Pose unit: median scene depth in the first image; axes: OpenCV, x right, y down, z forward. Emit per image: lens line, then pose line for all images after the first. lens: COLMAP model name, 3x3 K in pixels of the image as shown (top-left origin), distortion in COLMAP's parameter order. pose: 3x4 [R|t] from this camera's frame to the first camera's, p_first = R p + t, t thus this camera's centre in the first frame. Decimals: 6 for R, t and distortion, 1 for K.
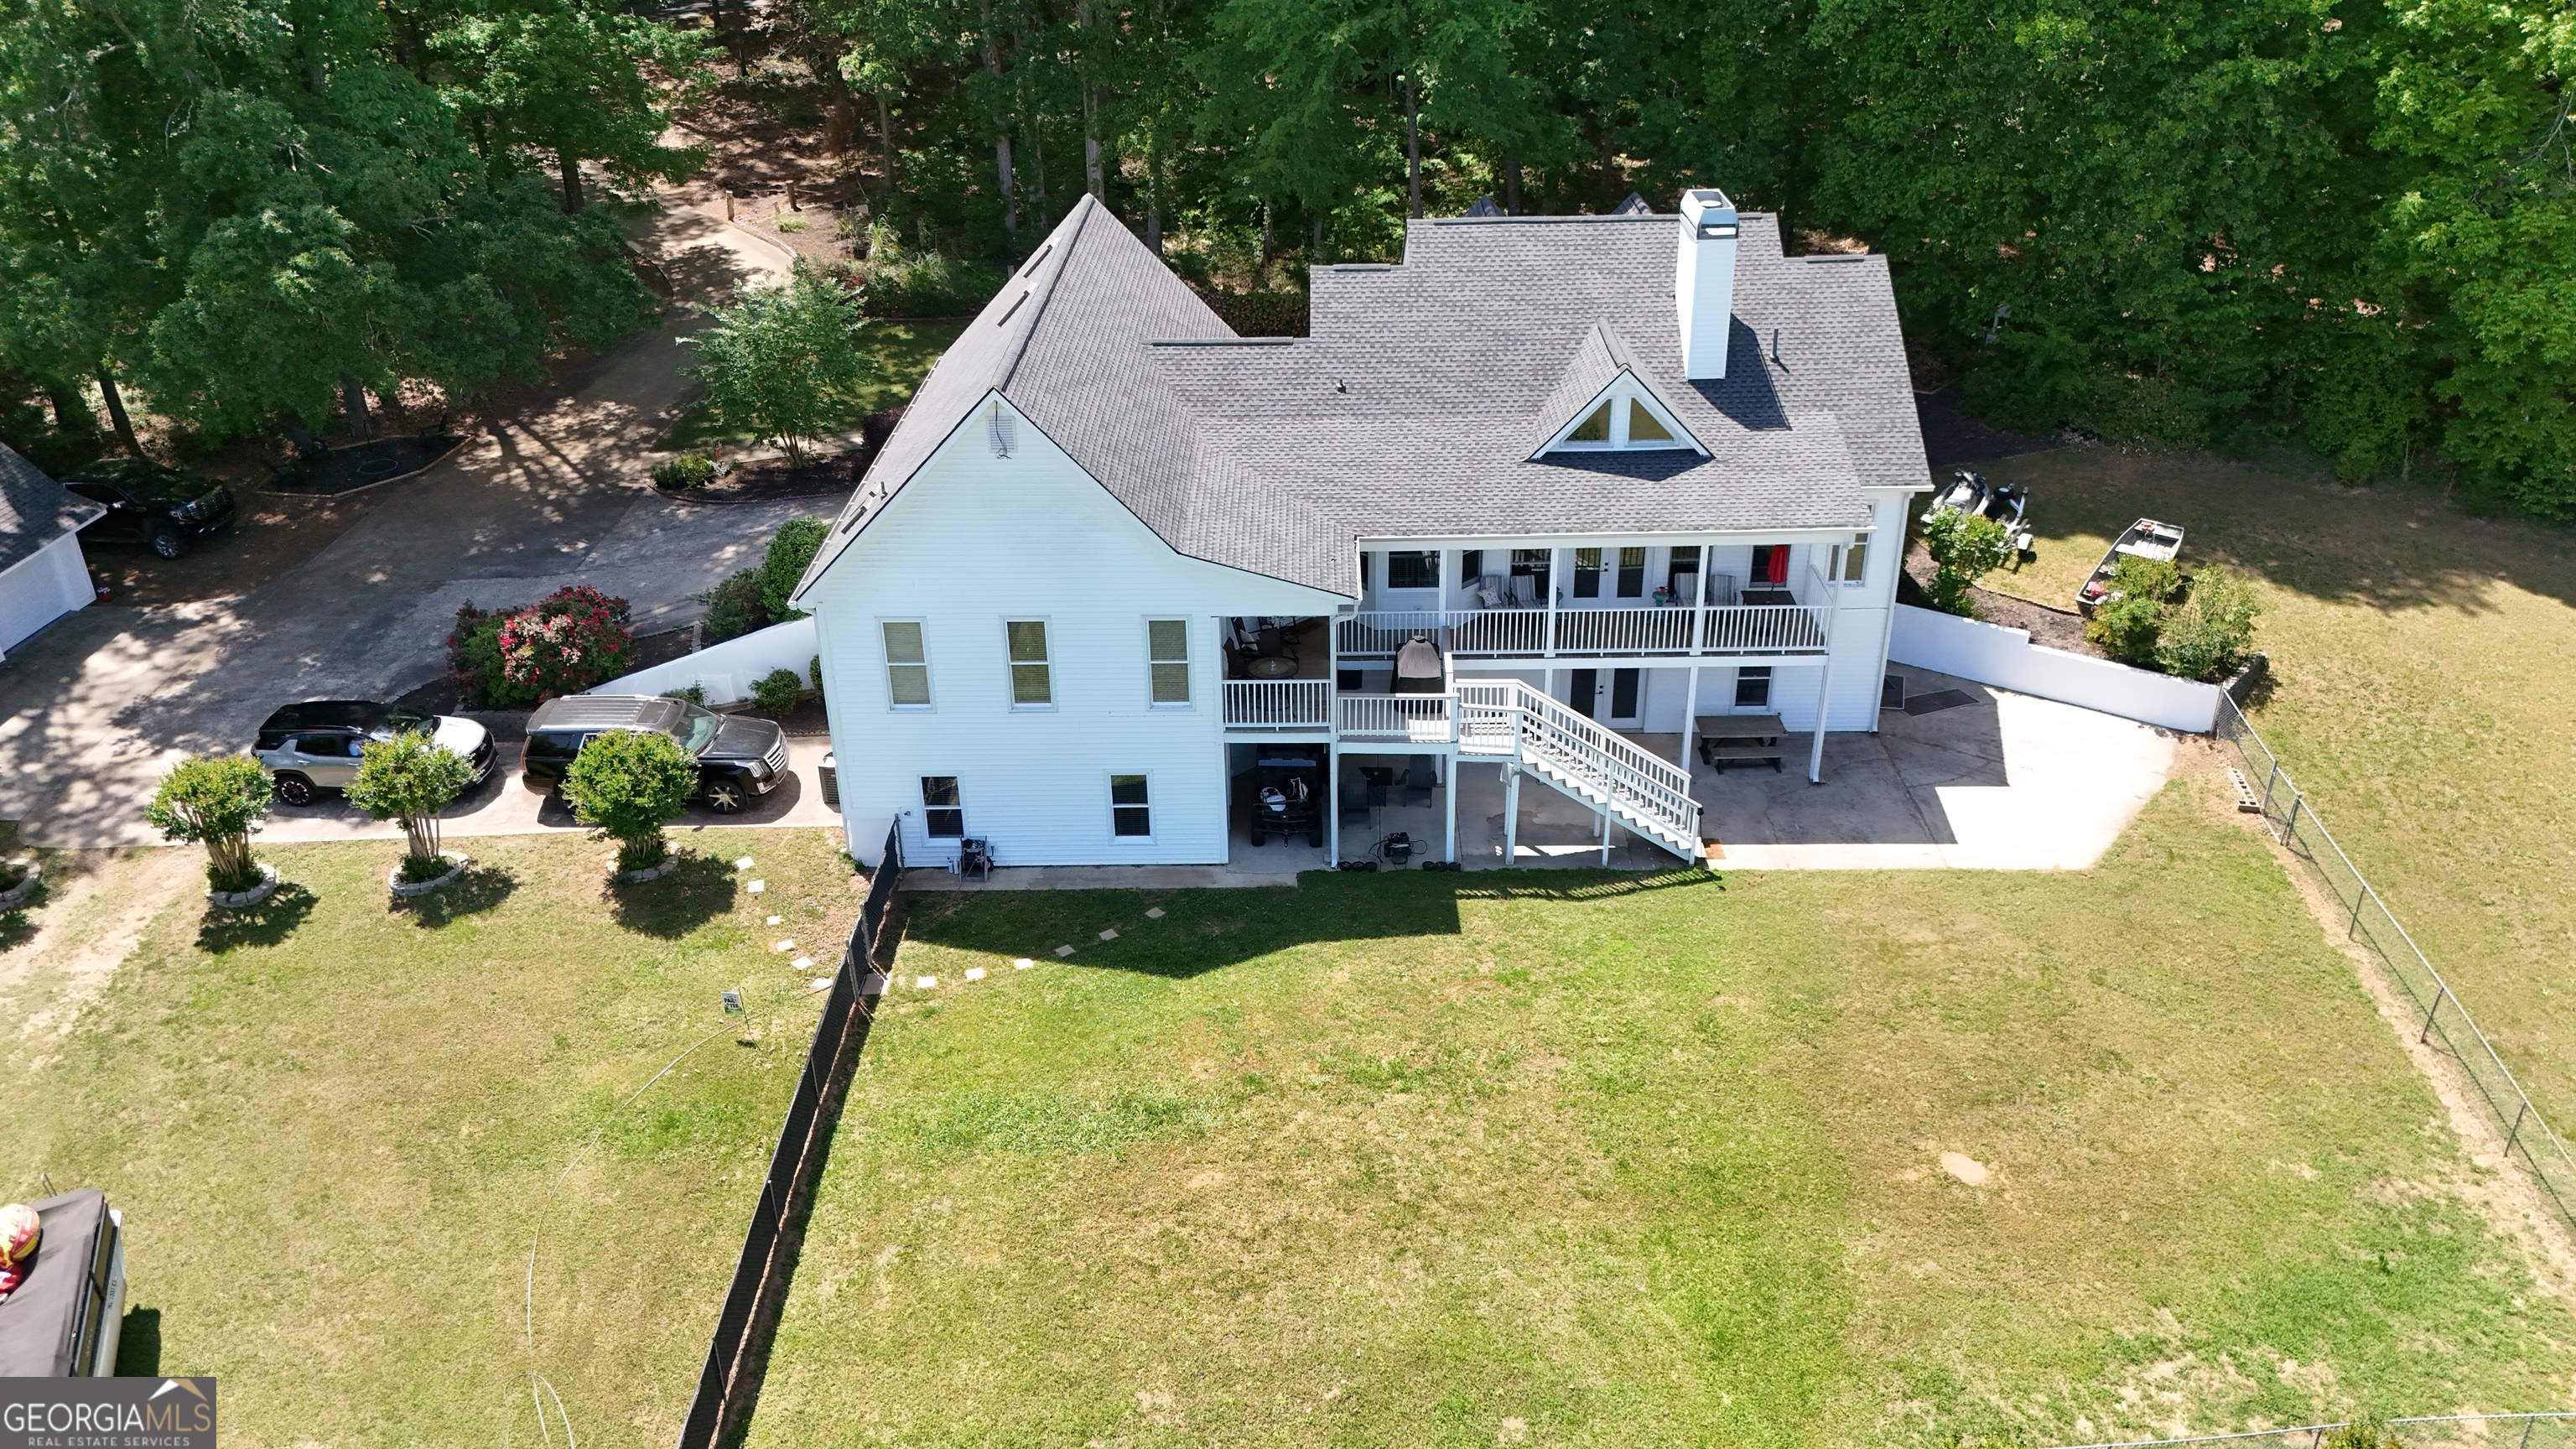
lens RADIAL K [[1866.3, 0, 1321.7], [0, 1866.3, 719.5], [0, 0, 1]] dist [0.070682, -0.075849]
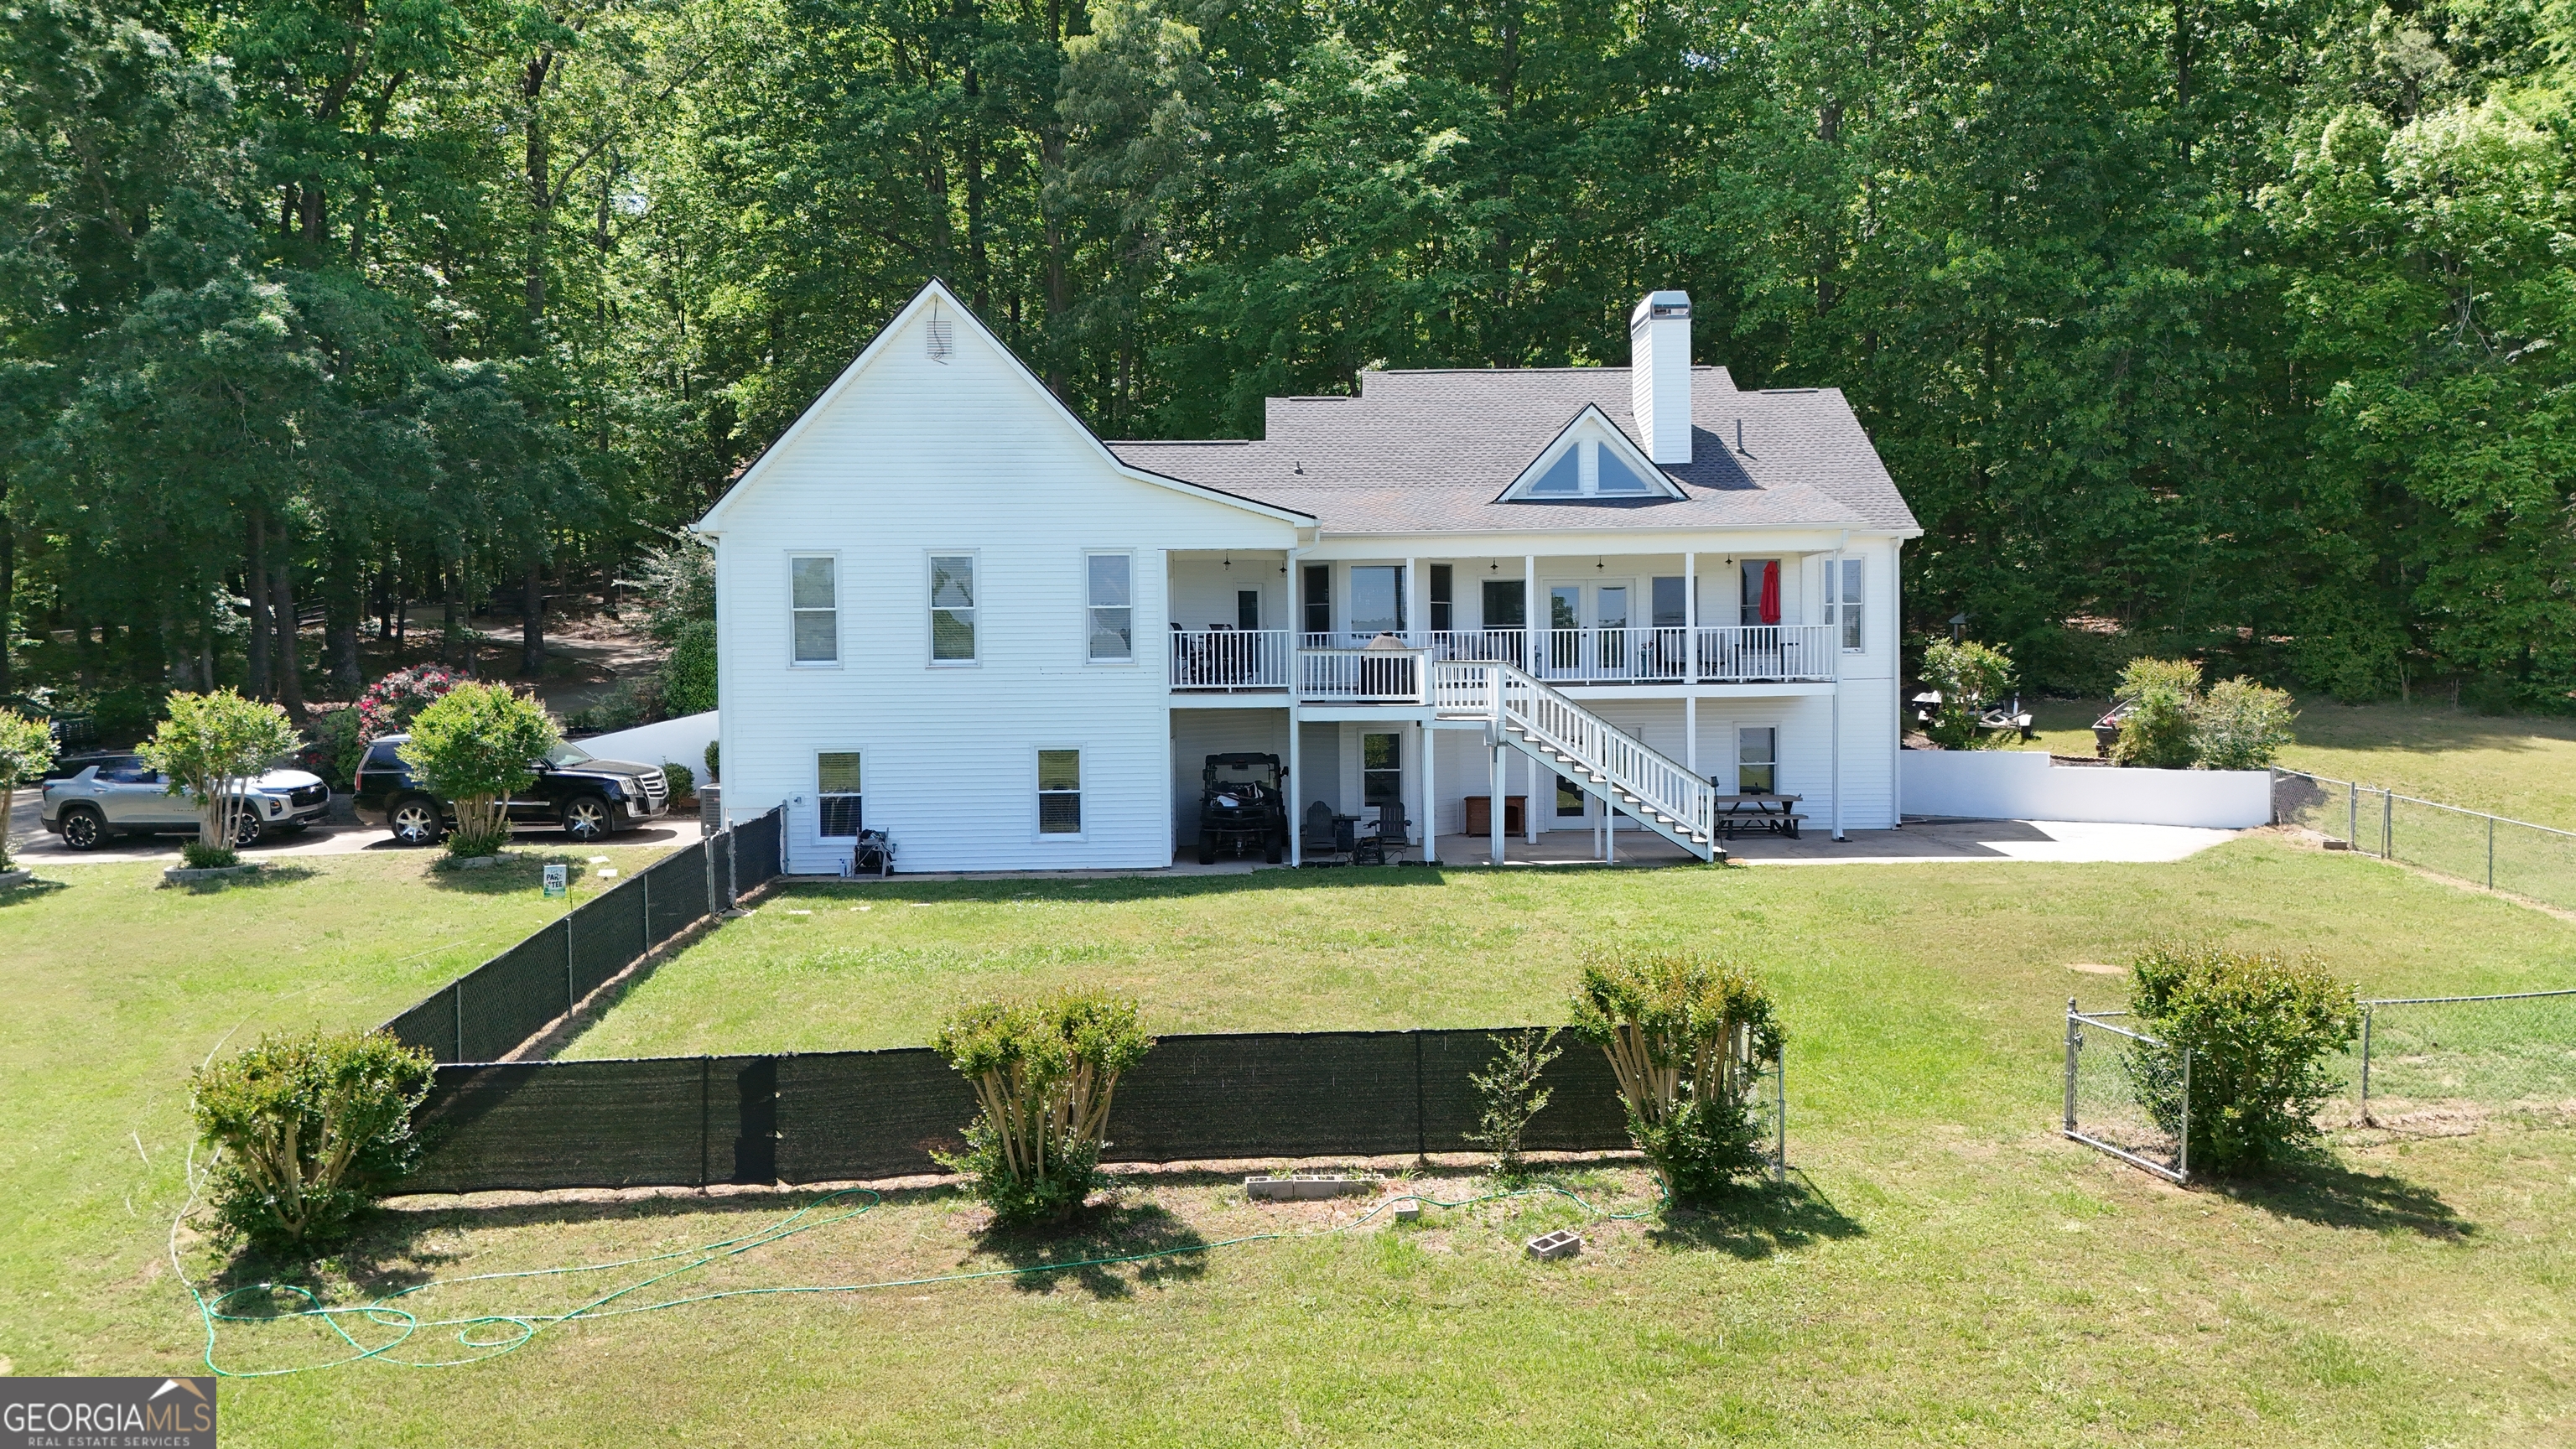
lens RADIAL K [[1866.3, 0, 1321.7], [0, 1866.3, 719.5], [0, 0, 1]] dist [0.070682, -0.075849]
pose [[0.999716, -0.004565, 0.023382, -0.000806], [0.014200, 0.902251, -0.430978, 0.376211], [-0.019129, 0.431188, 0.902059, 0.194771]]
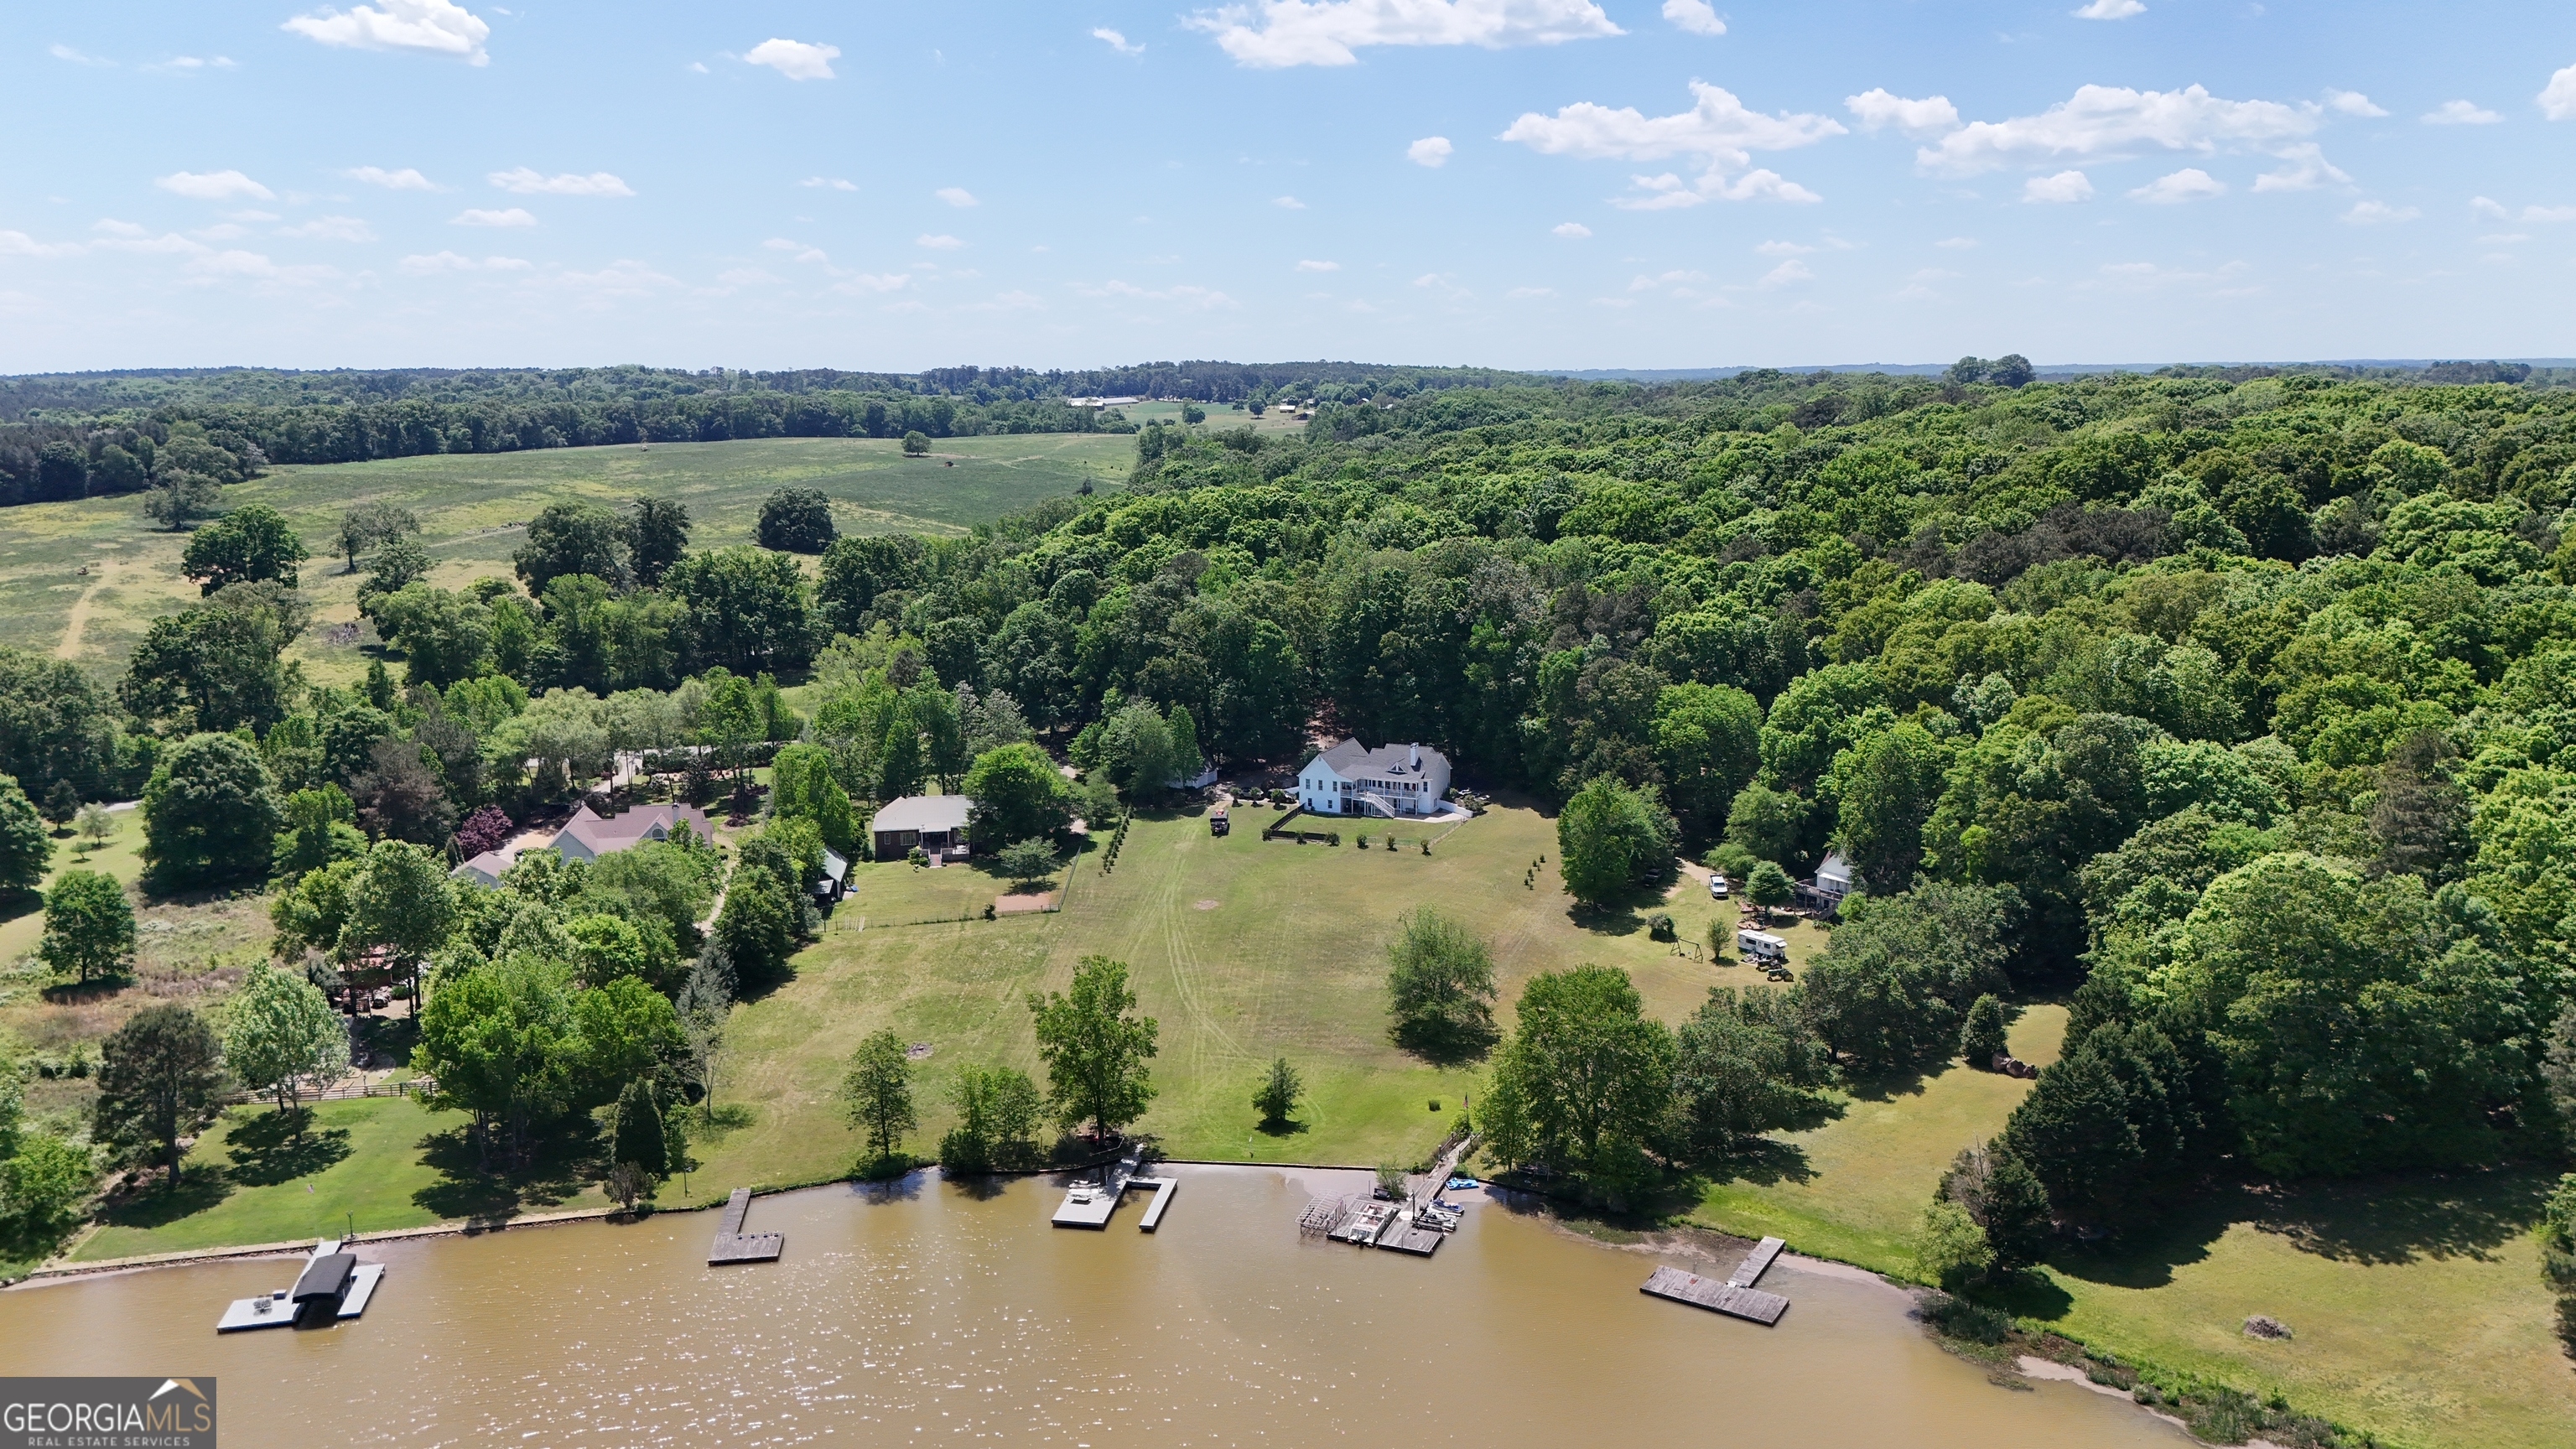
lens RADIAL K [[1866.3, 0, 1321.7], [0, 1866.3, 719.5], [0, 0, 1]] dist [0.070682, -0.075849]
pose [[0.919824, 0.064359, -0.387017, 3.015983], [-0.175032, 0.950159, -0.257994, 1.812163], [0.351124, 0.305049, 0.885244, -6.423057]]
